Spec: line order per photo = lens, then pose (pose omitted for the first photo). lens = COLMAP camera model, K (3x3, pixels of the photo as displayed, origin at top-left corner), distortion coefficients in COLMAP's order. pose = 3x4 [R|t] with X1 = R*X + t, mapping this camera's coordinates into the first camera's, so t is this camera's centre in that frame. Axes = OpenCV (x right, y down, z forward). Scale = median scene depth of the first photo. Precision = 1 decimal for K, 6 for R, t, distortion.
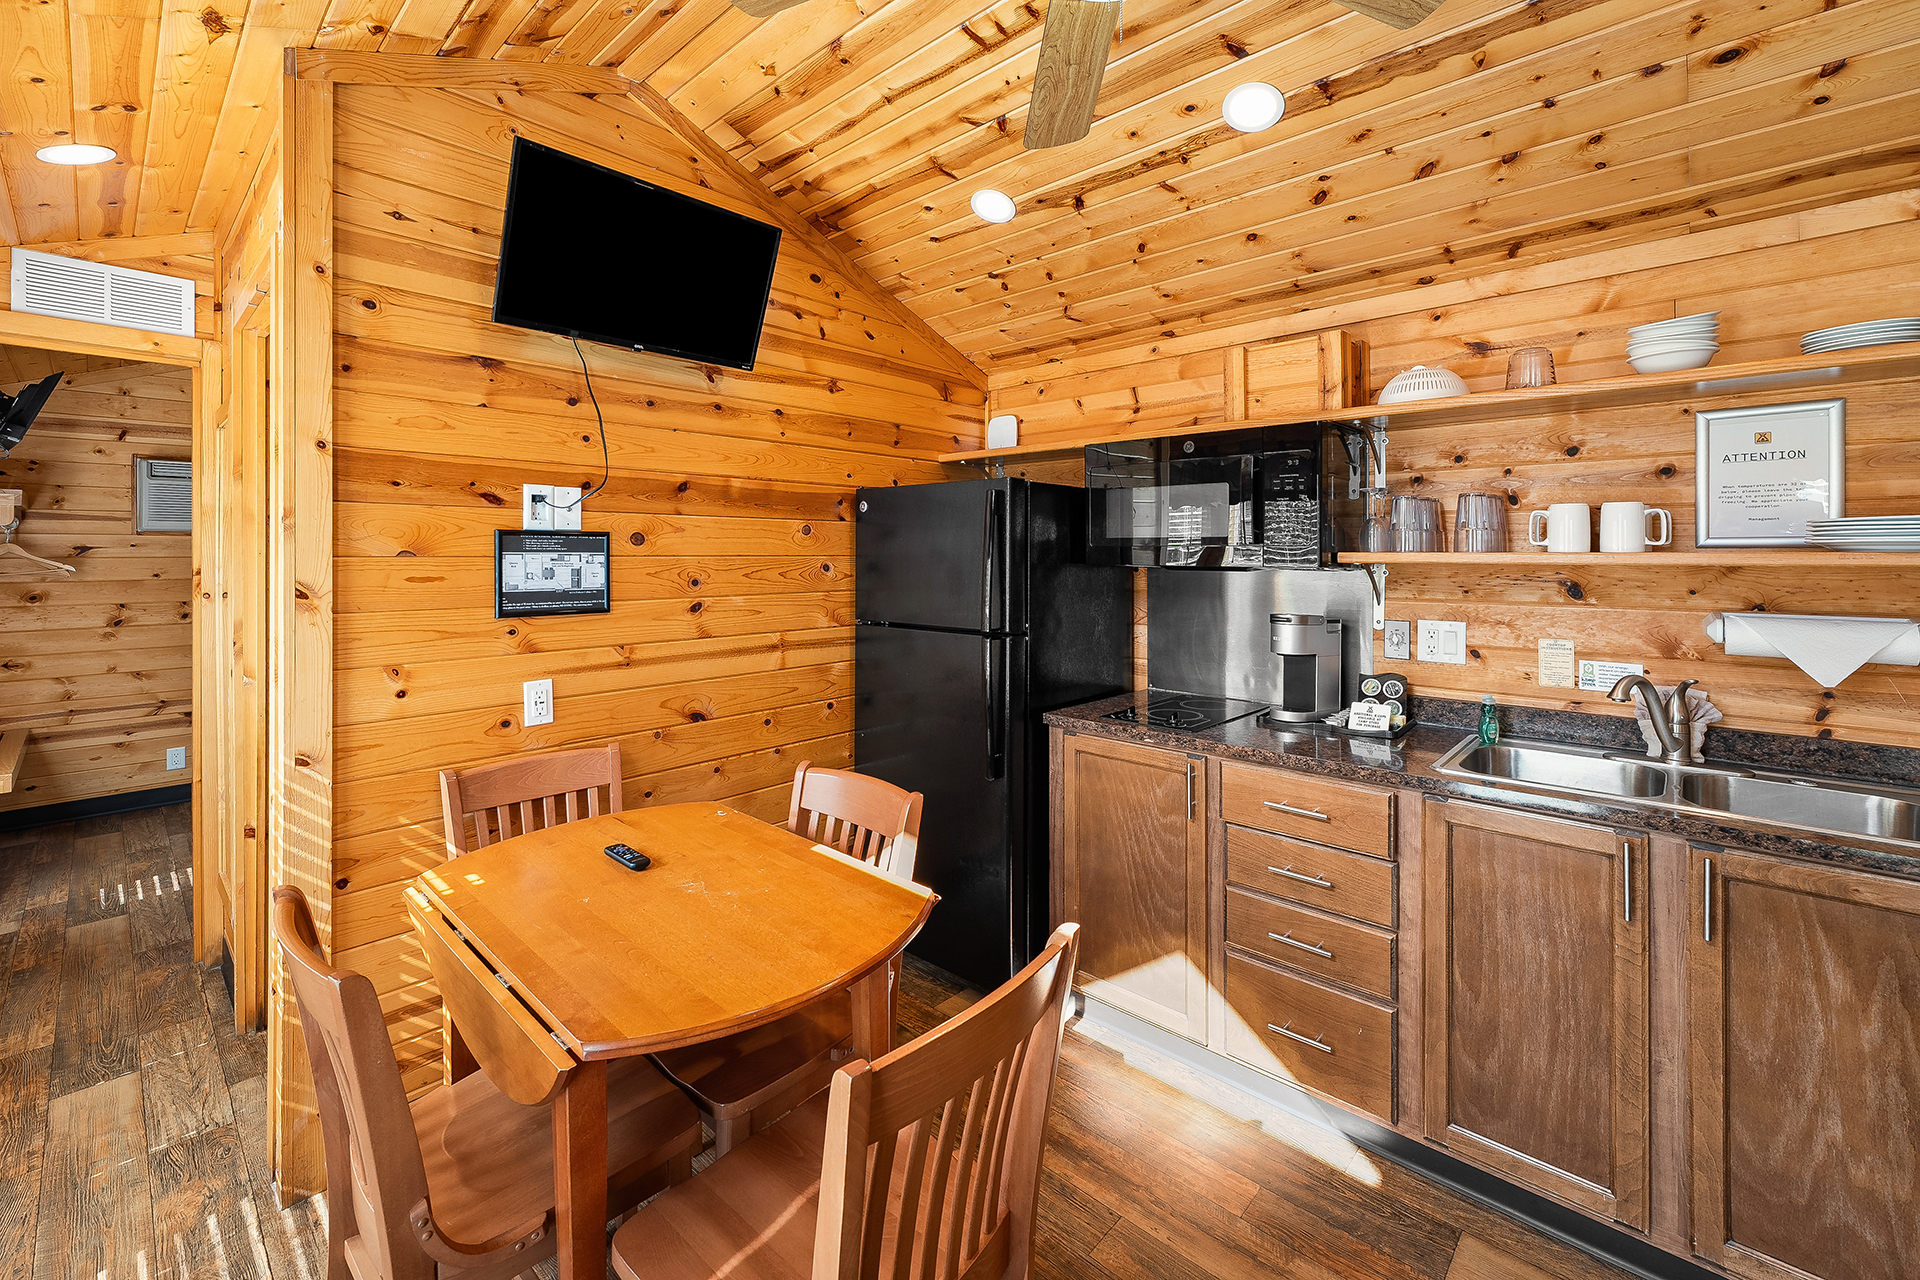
lens RADIAL K [[786.9, 0, 956.0], [0, 786.9, 551.3], [0, 0, 1]] dist [-0.001650, -0.000678]
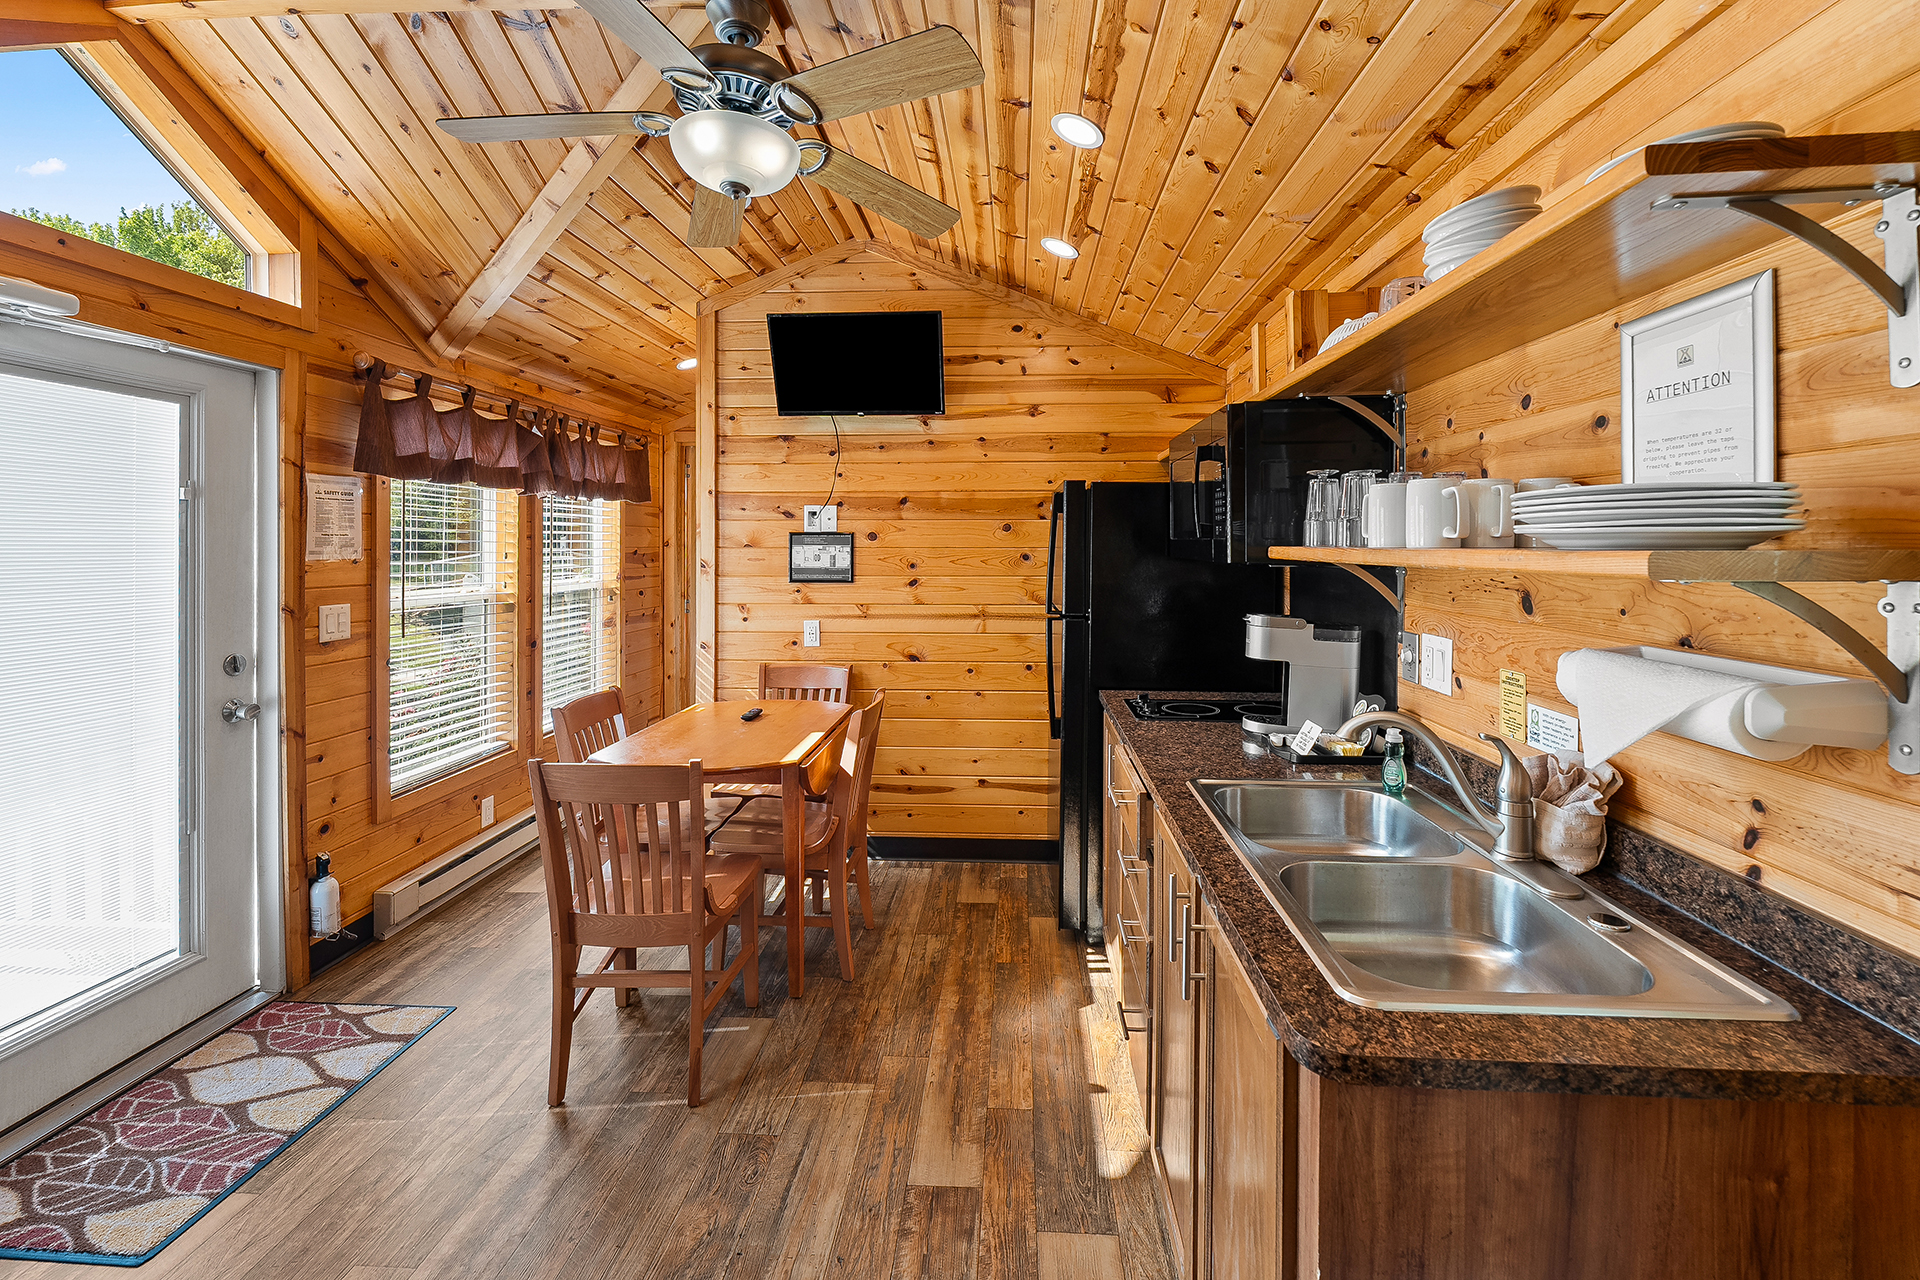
lens RADIAL K [[786.9, 0, 979.8], [0, 786.9, 550.3], [0, 0, 1]] dist [-0.001650, -0.000678]
pose [[0.642050, 0.006893, -0.766631, 0.902566], [0.000505, 0.999956, 0.009413, -0.002962], [0.766662, -0.006431, 0.642018, 0.166990]]
